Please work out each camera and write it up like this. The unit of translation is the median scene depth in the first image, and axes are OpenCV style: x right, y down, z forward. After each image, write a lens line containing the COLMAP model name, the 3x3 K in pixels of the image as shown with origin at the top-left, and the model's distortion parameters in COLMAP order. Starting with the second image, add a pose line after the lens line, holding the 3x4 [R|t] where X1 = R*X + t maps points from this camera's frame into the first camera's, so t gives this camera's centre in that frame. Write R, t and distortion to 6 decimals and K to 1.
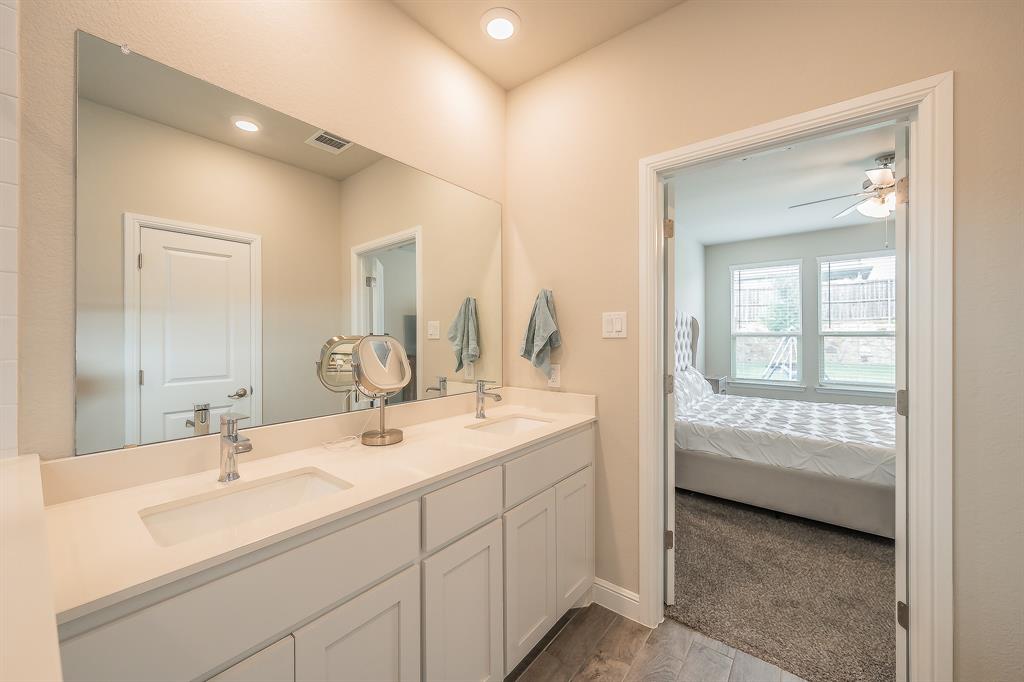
lens RADIAL K [[384.0, 0, 506.2], [0, 384.0, 340.6], [0, 0, 1]] dist [0.001104, 0.000406]
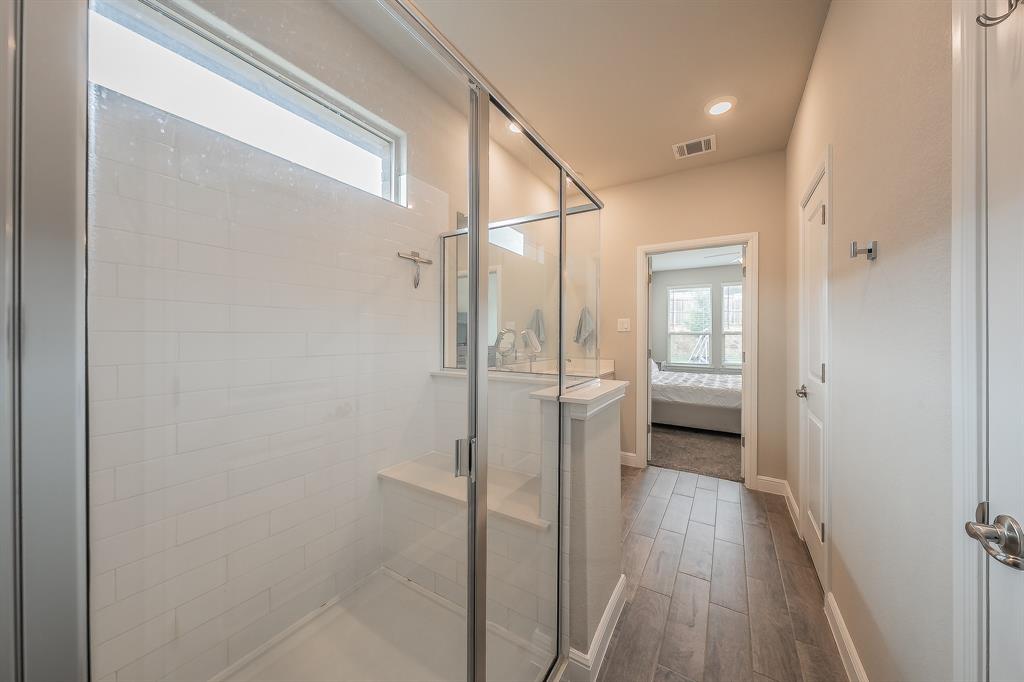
lens RADIAL K [[349.2, 0, 511.9], [0, 349.2, 339.9], [0, 0, 1]] dist [0.001549, 0.001105]
pose [[0.991682, 0.004310, 0.128640, -0.344518], [-0.004337, 0.999991, -0.000068, 0.024982], [-0.128640, -0.000491, 0.991691, -0.481790]]
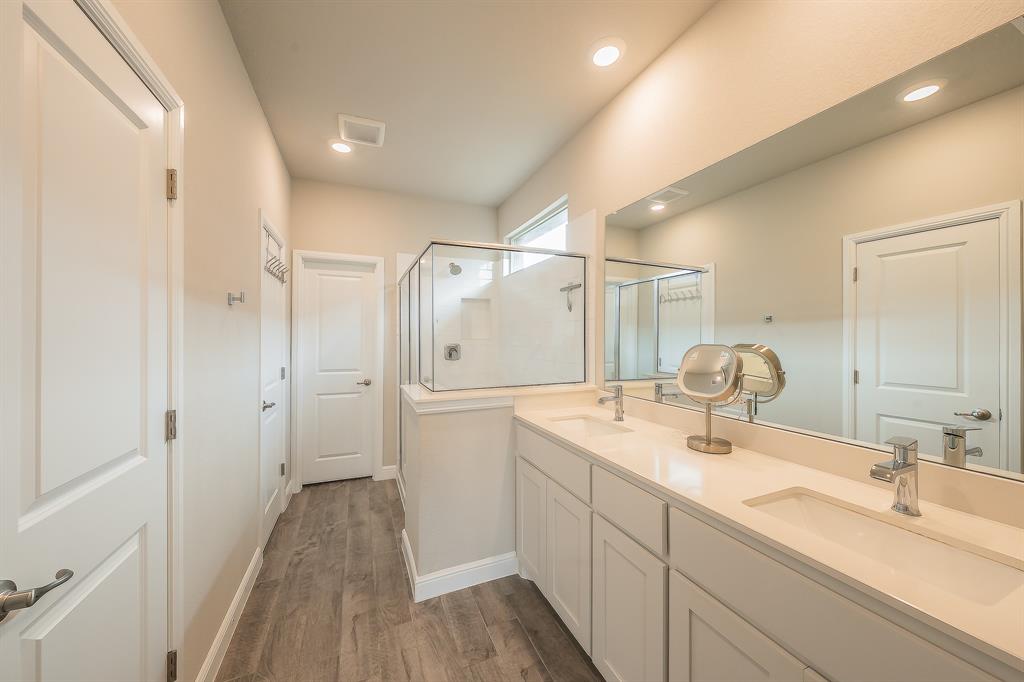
lens RADIAL K [[349.2, 0, 504.8], [0, 349.2, 336.5], [0, 0, 1]] dist [0.001549, 0.001105]
pose [[-0.464902, -0.000520, -0.885362, 0.450324], [-0.006232, 0.999977, 0.002685, -0.019921], [0.885340, 0.006766, -0.464895, 0.569546]]
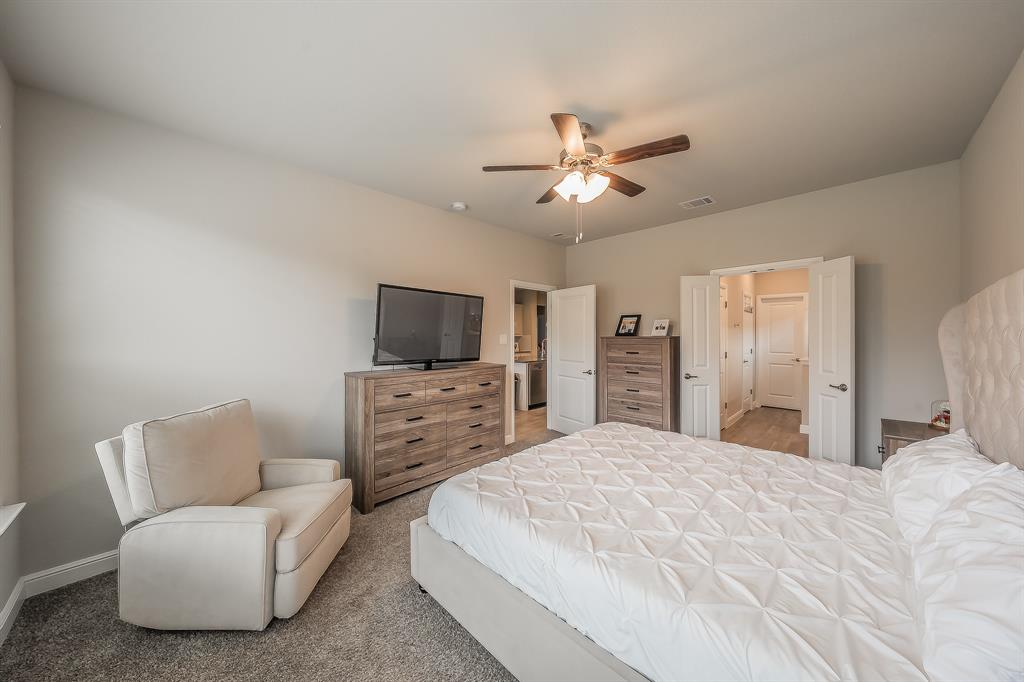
lens RADIAL K [[349.2, 0, 506.8], [0, 349.2, 336.1], [0, 0, 1]] dist [0.001549, 0.001105]
pose [[-0.995253, 0.004852, 0.097196, 1.354618], [0.006302, 0.999873, 0.014614, -0.059727], [-0.097112, 0.015157, -0.995158, 2.193340]]
